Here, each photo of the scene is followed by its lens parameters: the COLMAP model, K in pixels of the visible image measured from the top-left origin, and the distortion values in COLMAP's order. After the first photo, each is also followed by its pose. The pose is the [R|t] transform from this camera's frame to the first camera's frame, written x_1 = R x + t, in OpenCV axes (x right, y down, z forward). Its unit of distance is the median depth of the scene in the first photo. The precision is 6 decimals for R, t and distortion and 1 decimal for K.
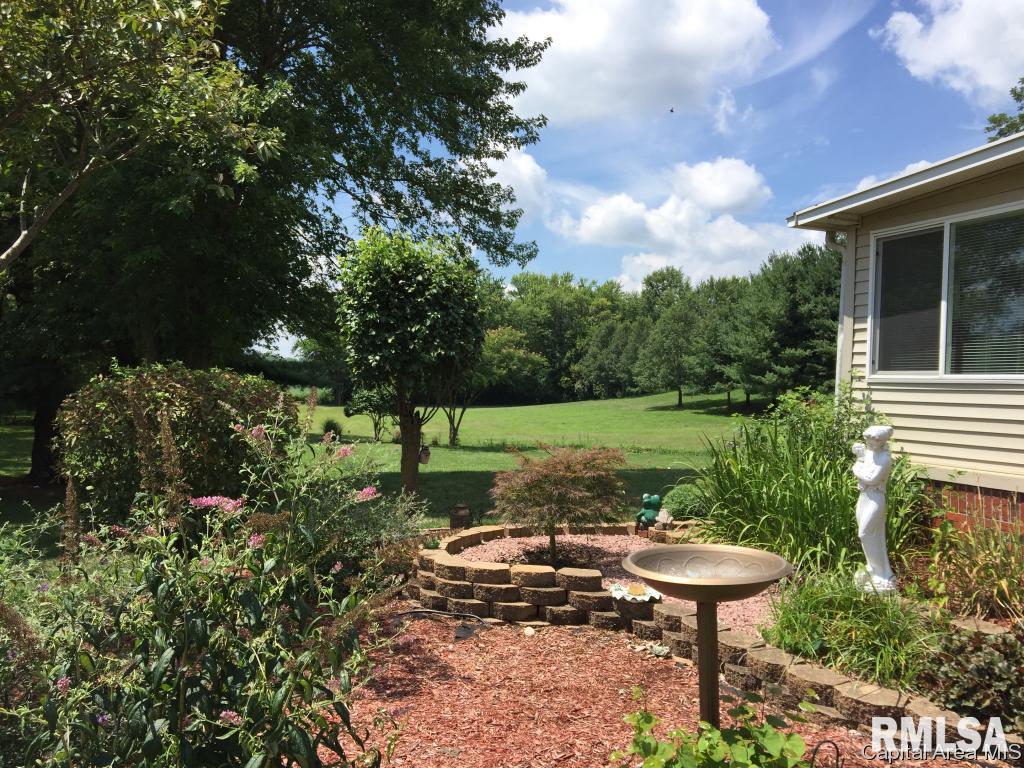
lens RADIAL K [[873.5, 0, 512.0], [0, 873.5, 384.0], [0, 0, 1]] dist [0.051695, 0.002198]
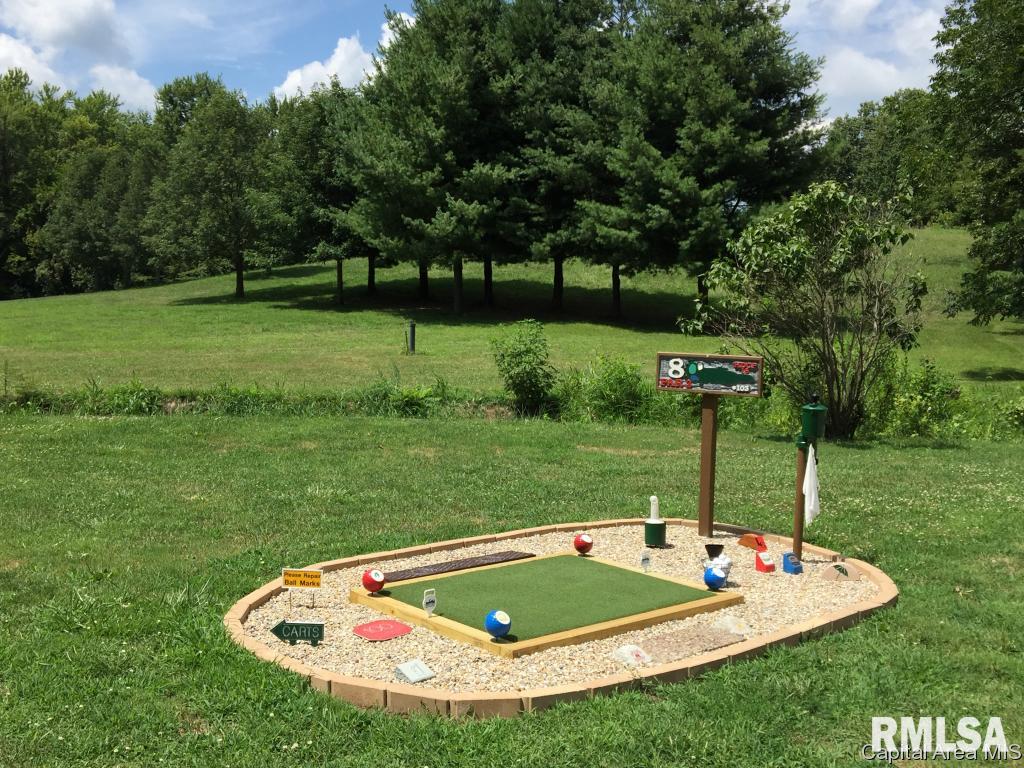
lens RADIAL K [[1094.1, 0, 512.0], [0, 1094.1, 384.0], [0, 0, 1]] dist [0.119507, -0.217375]
pose [[0.899393, -0.040818, 0.435231, 0.056262], [0.003287, 0.996234, 0.086639, 0.022577], [-0.437129, -0.076492, 0.896140, 0.374262]]
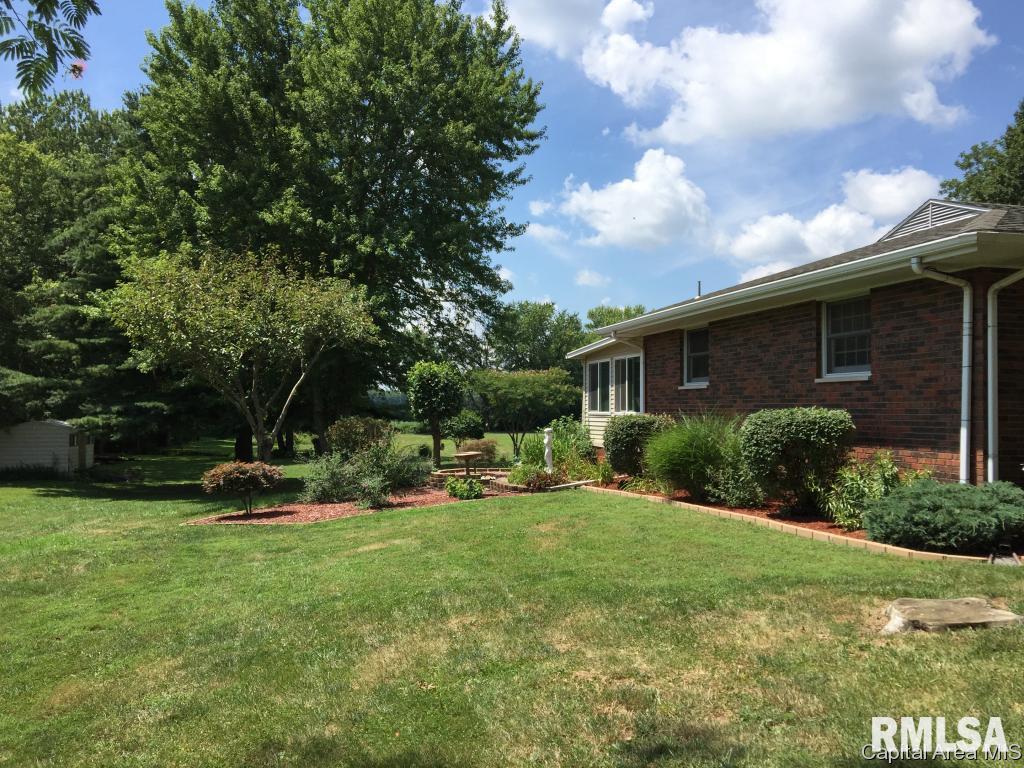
lens RADIAL K [[873.5, 0, 512.0], [0, 873.5, 384.0], [0, 0, 1]] dist [0.051695, 0.002198]
pose [[0.993476, -0.033938, -0.108876, 0.039659], [0.030639, 0.999023, -0.031836, -0.001505], [0.109850, 0.028292, 0.993545, -0.156467]]
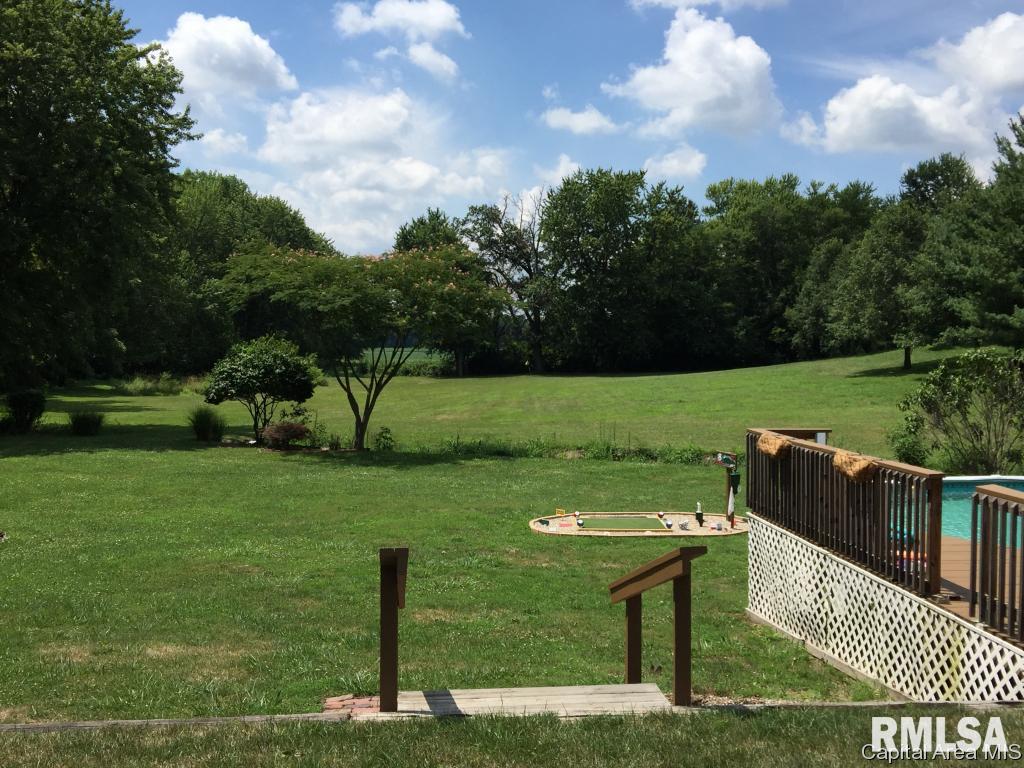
lens RADIAL K [[1094.1, 0, 512.0], [0, 1094.1, 384.0], [0, 0, 1]] dist [0.119507, -0.217375]
pose [[0.966435, -0.020222, -0.256114, 0.133102], [0.029692, 0.999009, 0.033162, 0.002132], [0.255189, -0.039654, 0.966078, 0.189644]]
